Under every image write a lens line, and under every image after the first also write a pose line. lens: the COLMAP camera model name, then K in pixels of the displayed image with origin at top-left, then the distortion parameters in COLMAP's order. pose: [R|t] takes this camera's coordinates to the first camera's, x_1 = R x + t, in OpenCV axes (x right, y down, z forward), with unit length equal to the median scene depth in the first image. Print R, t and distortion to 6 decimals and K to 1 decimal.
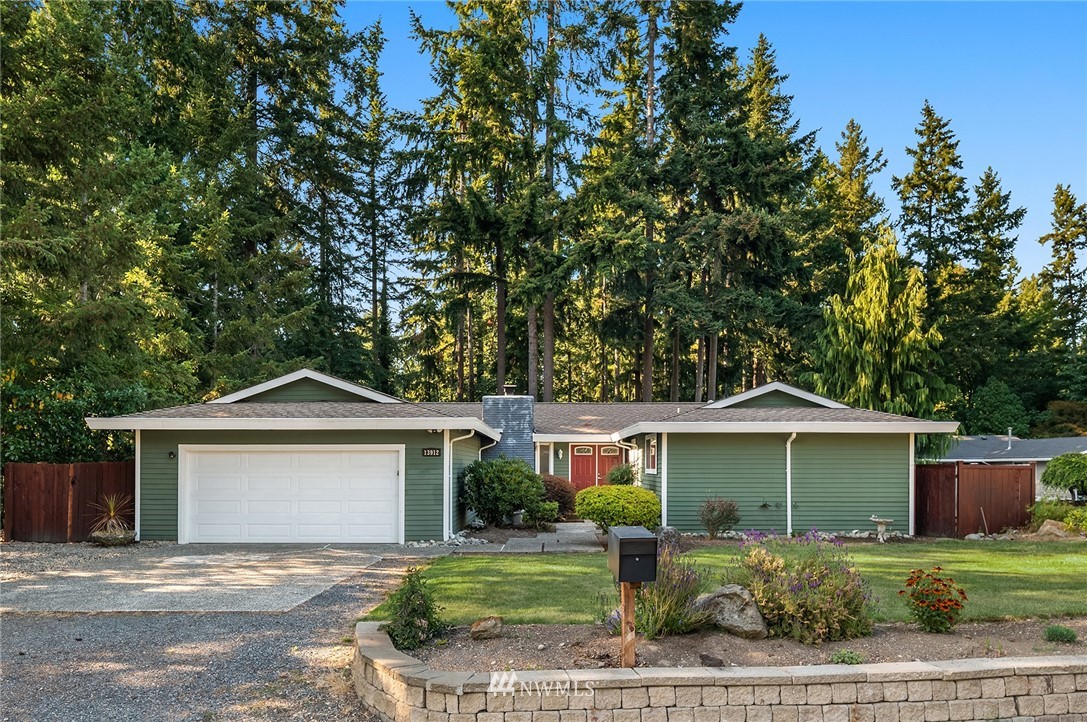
lens RADIAL K [[689.4, 0, 545.5], [0, 689.4, 361.7], [0, 0, 1]] dist [0.005551, 0.002490]
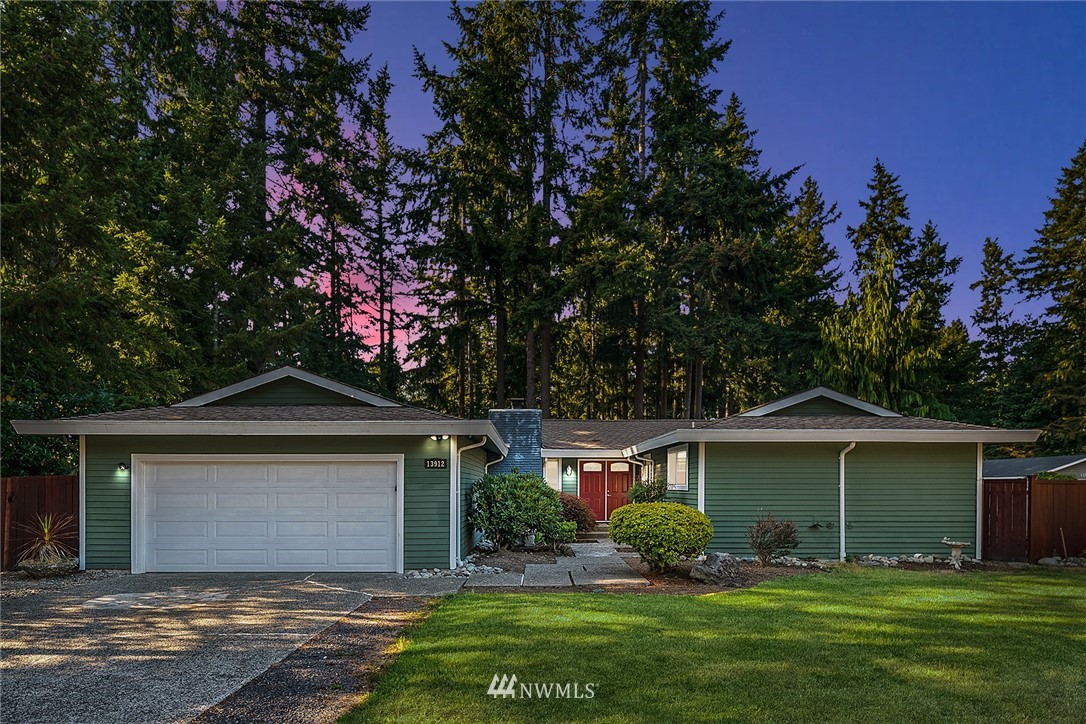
lens RADIAL K [[594.6, 0, 524.0], [0, 594.6, 398.3], [0, 0, 1]] dist [0.001743, 0.000559]
pose [[0.999863, -0.002679, -0.016307, -0.016134], [0.002738, 0.999990, 0.003602, 0.017687], [0.016297, -0.003646, 0.999861, 0.099201]]
